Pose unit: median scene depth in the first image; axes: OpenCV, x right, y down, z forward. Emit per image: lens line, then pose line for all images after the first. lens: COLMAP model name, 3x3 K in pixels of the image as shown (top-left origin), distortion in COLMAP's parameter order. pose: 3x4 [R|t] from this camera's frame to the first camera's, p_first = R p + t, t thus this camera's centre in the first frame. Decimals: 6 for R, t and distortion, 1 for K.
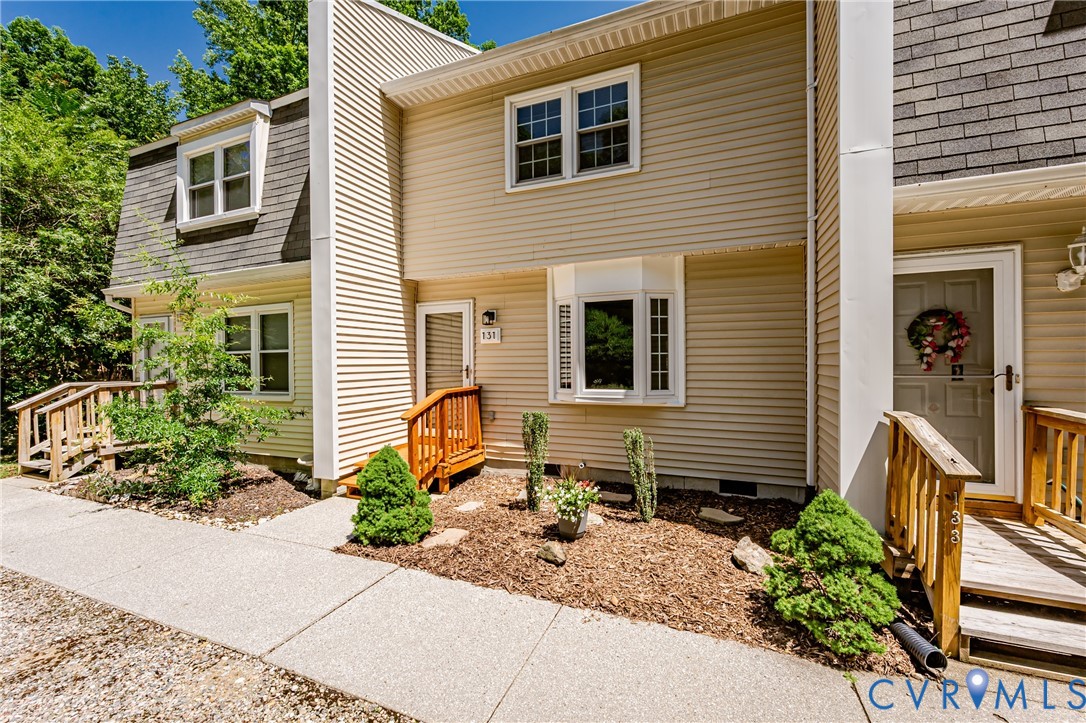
lens RADIAL K [[435.3, 0, 541.4], [0, 435.3, 358.2], [0, 0, 1]] dist [-0.001571, 0.000007]
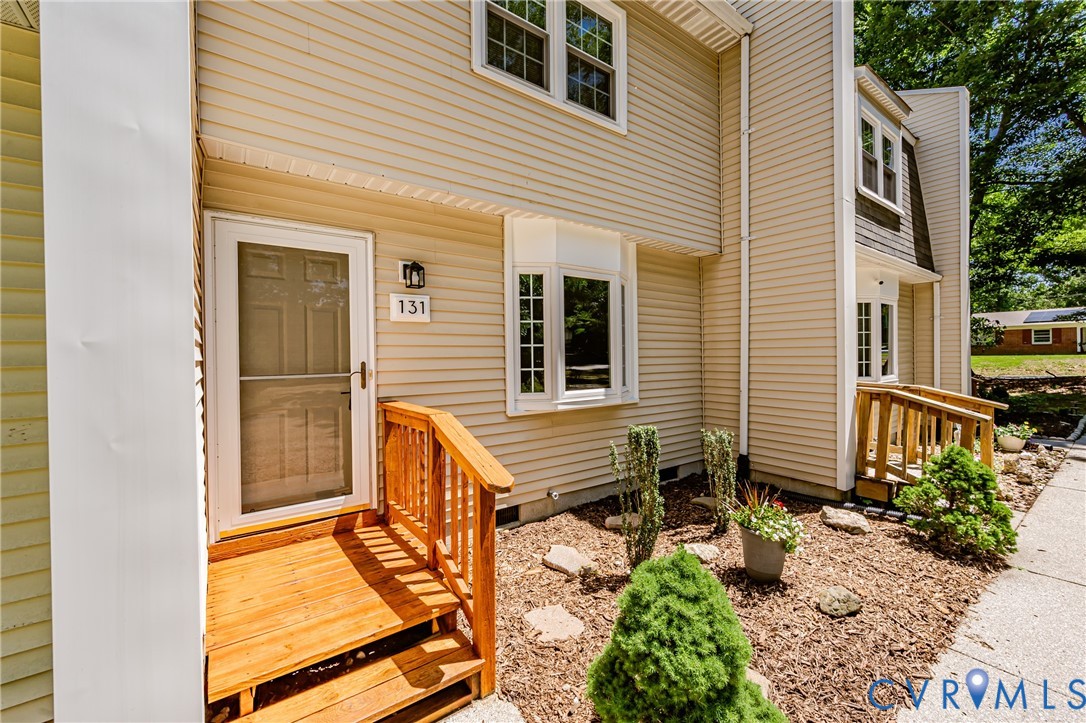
lens RADIAL K [[442.0, 0, 532.4], [0, 442.0, 352.3], [0, 0, 1]] dist [-0.001210, -0.000084]
pose [[0.529501, 0.006061, 0.848288, -0.560091], [-0.004661, 0.999980, -0.004235, 0.007055], [-0.848297, -0.001711, 0.529519, 0.626444]]
